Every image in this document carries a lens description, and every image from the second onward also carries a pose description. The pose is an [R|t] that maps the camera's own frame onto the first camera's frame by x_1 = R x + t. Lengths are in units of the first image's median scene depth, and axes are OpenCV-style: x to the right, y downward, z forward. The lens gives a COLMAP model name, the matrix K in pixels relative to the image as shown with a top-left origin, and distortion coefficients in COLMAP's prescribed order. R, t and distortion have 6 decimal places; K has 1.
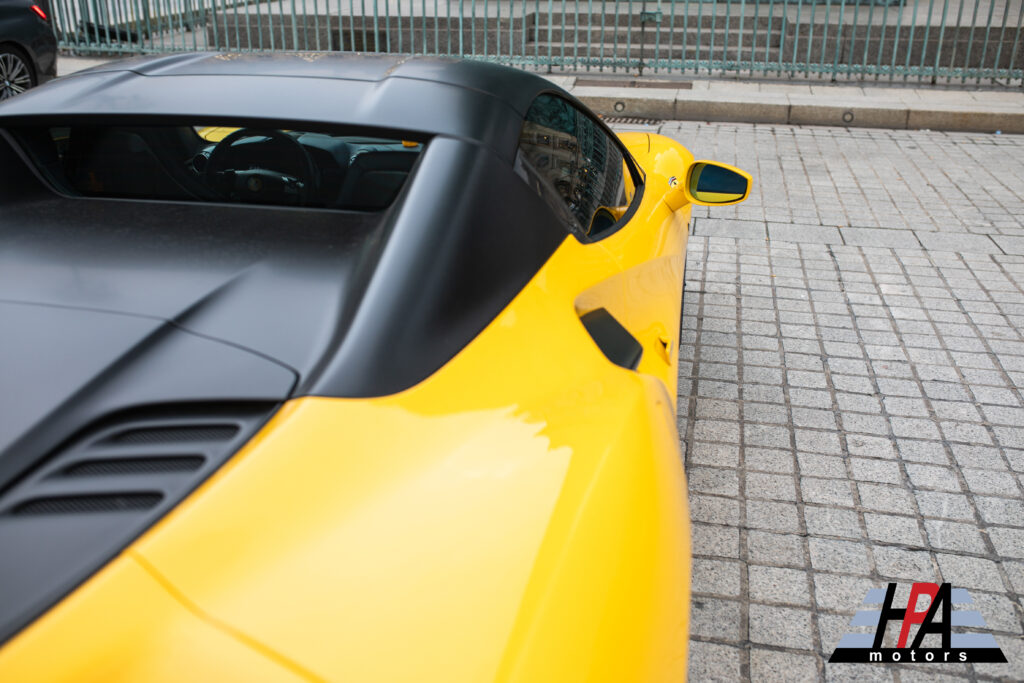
lens RADIAL K [[976.6, 0, 512.0], [0, 976.6, 341.5], [0, 0, 1]] dist [-0.059248, 0.078086]
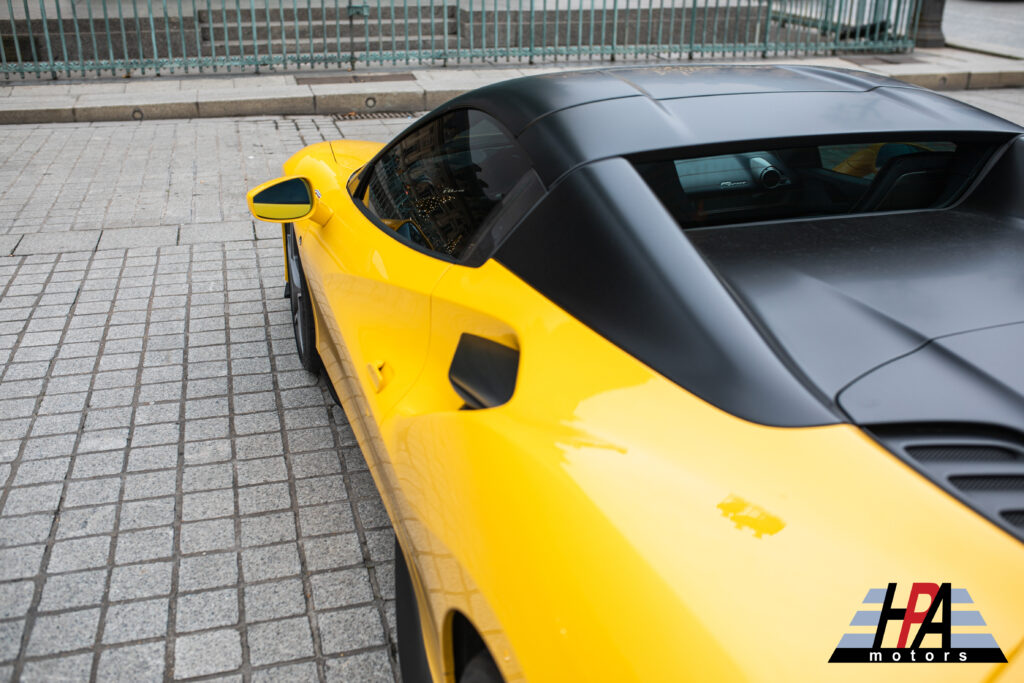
lens RADIAL K [[976.6, 0, 512.0], [0, 976.6, 341.5], [0, 0, 1]] dist [-0.059248, 0.078086]
pose [[0.878584, -0.180187, 0.442292, -0.210934], [0.176731, 0.983018, 0.049409, -0.025460], [-0.443684, 0.034757, 0.895509, 0.064782]]
